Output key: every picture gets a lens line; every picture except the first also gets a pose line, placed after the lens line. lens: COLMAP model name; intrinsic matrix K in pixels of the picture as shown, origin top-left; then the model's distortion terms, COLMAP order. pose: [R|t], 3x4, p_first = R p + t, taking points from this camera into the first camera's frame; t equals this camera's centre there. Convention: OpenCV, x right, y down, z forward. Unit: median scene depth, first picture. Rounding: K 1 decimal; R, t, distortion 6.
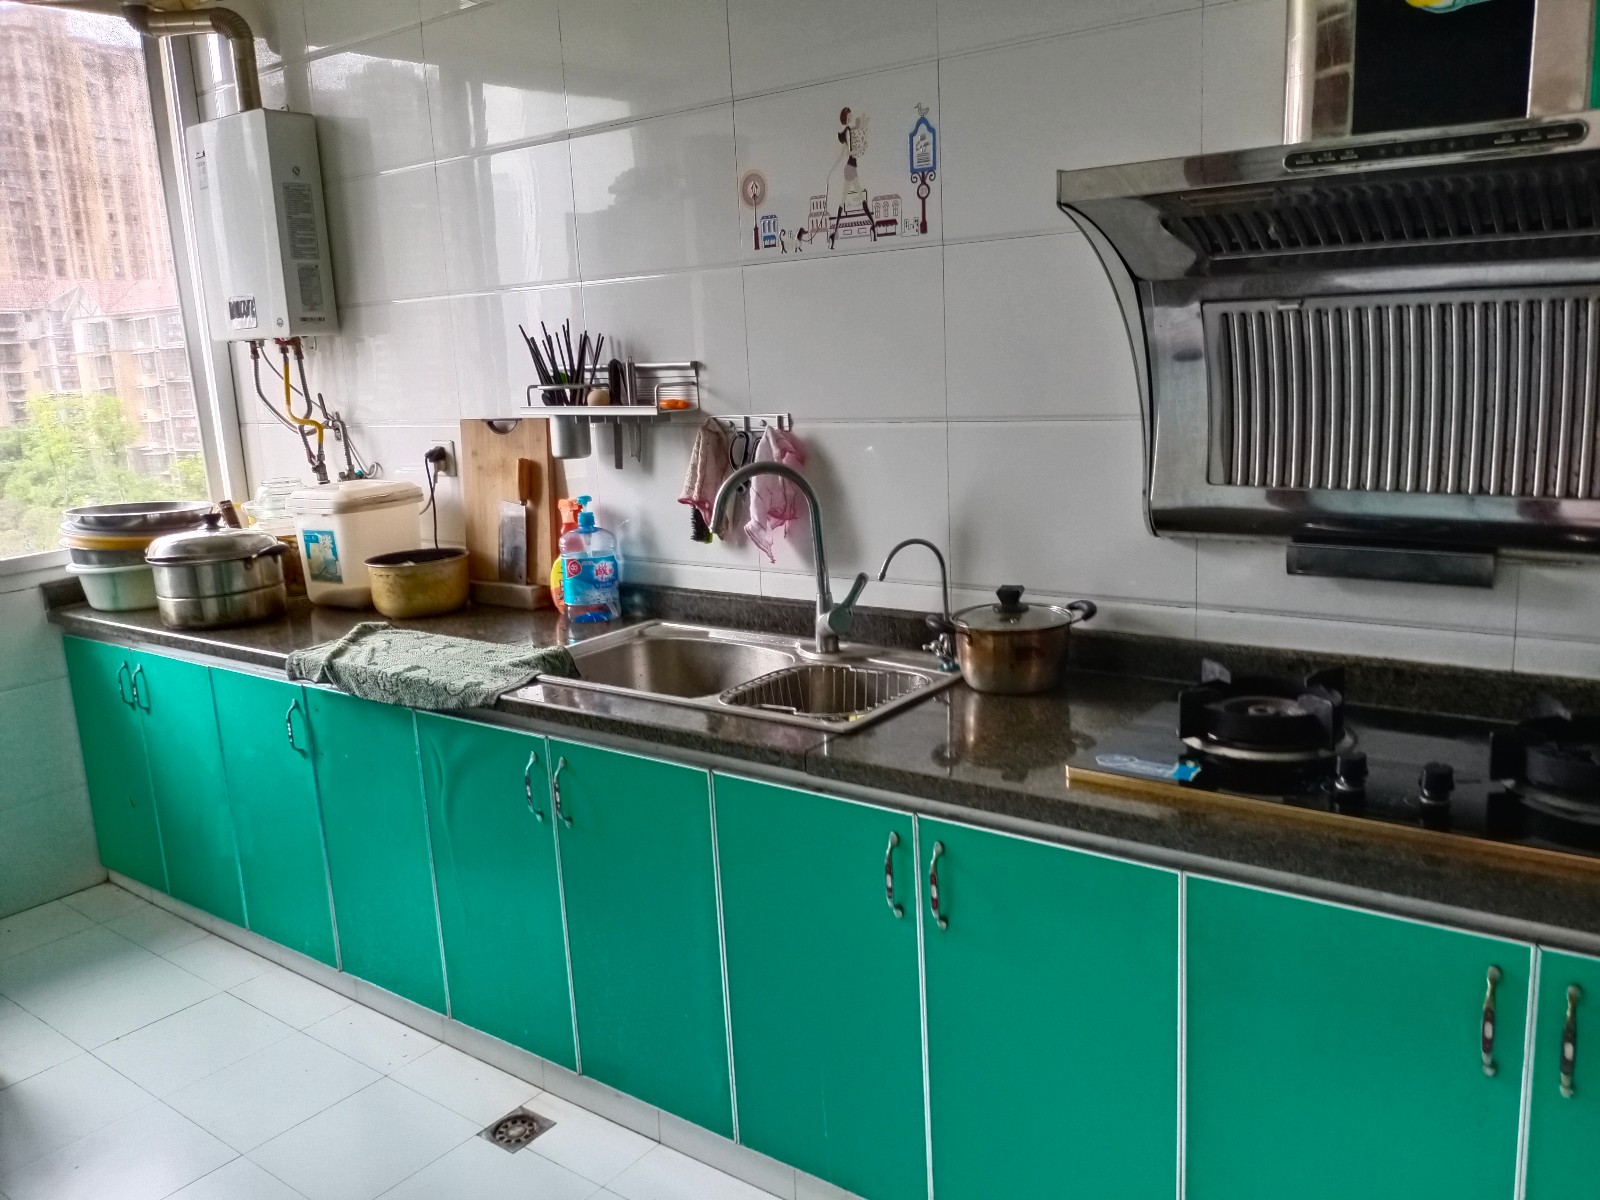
lens RADIAL K [[1262.1, 0, 798.4], [0, 1262.1, 577.4], [0, 0, 1]] dist [0.071034, -0.117937]
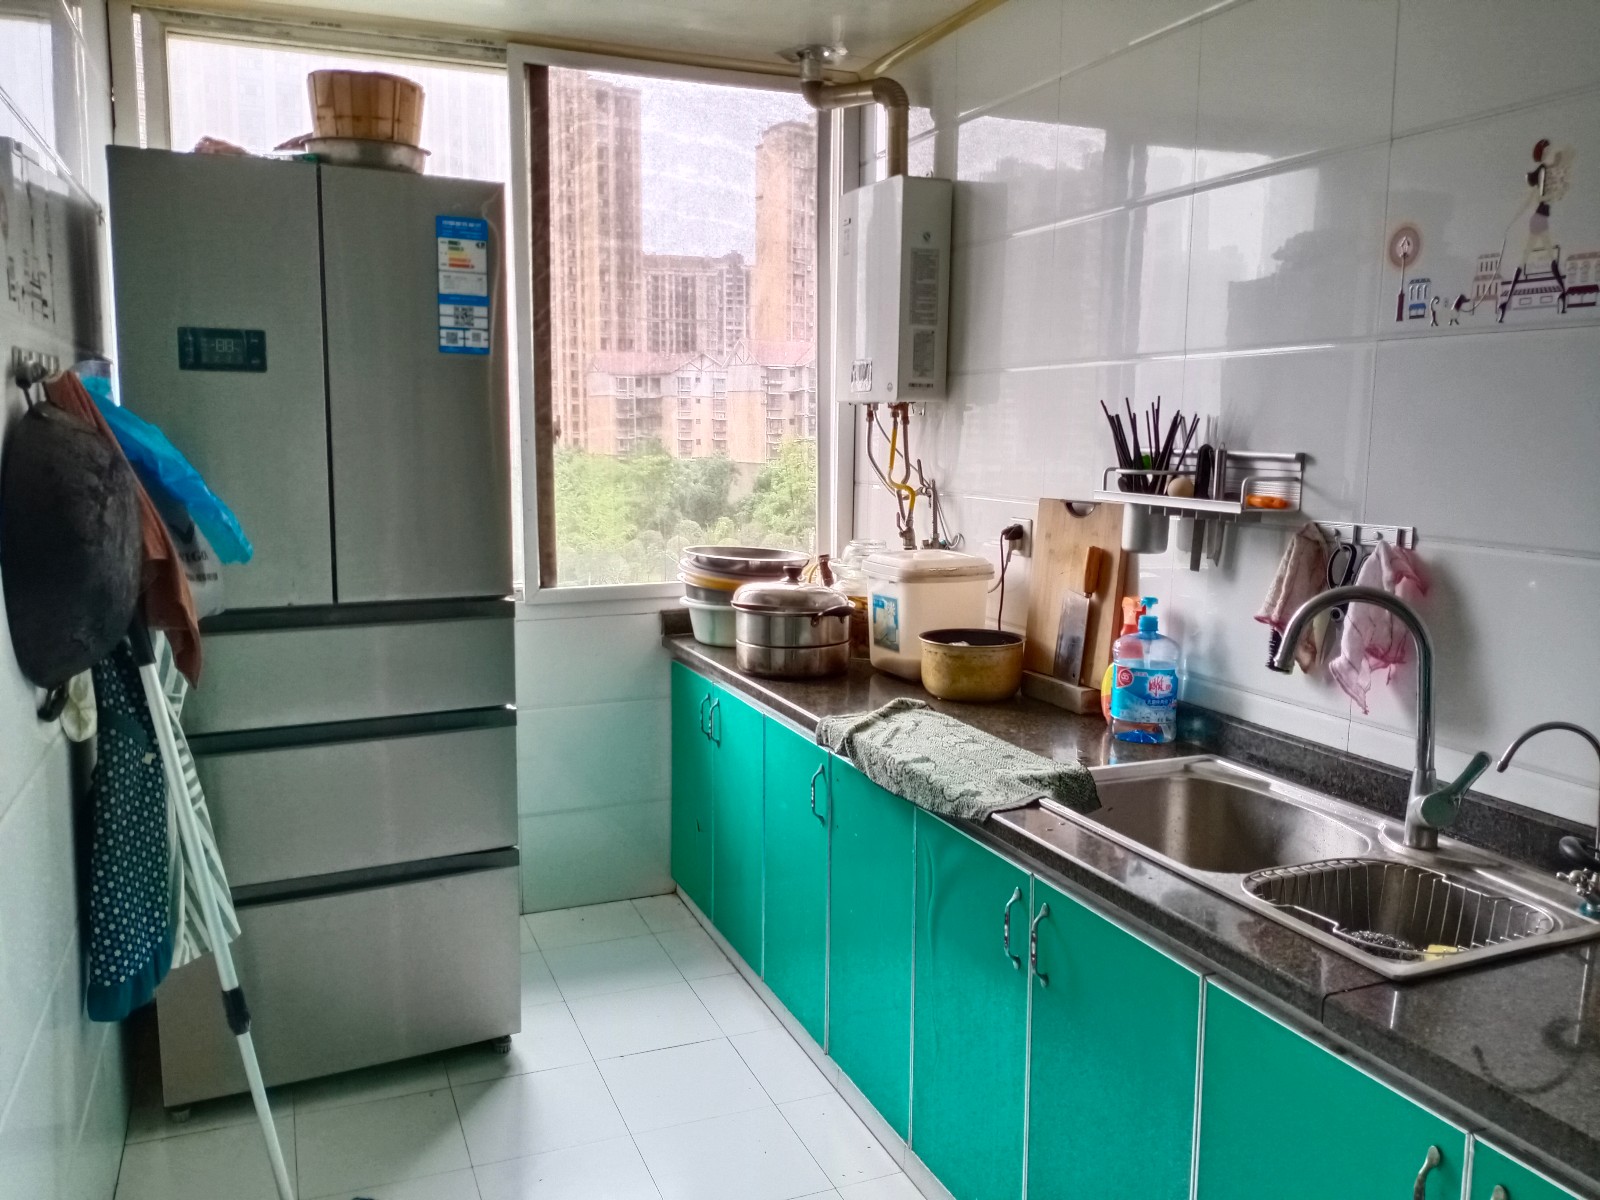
lens RADIAL K [[1262.1, 0, 798.4], [0, 1262.1, 577.4], [0, 0, 1]] dist [0.071034, -0.117937]
pose [[0.864354, 0.120107, -0.488330, 0.047605], [-0.147058, 0.988981, -0.017050, -0.027854], [0.480901, 0.086550, 0.872493, 0.123370]]
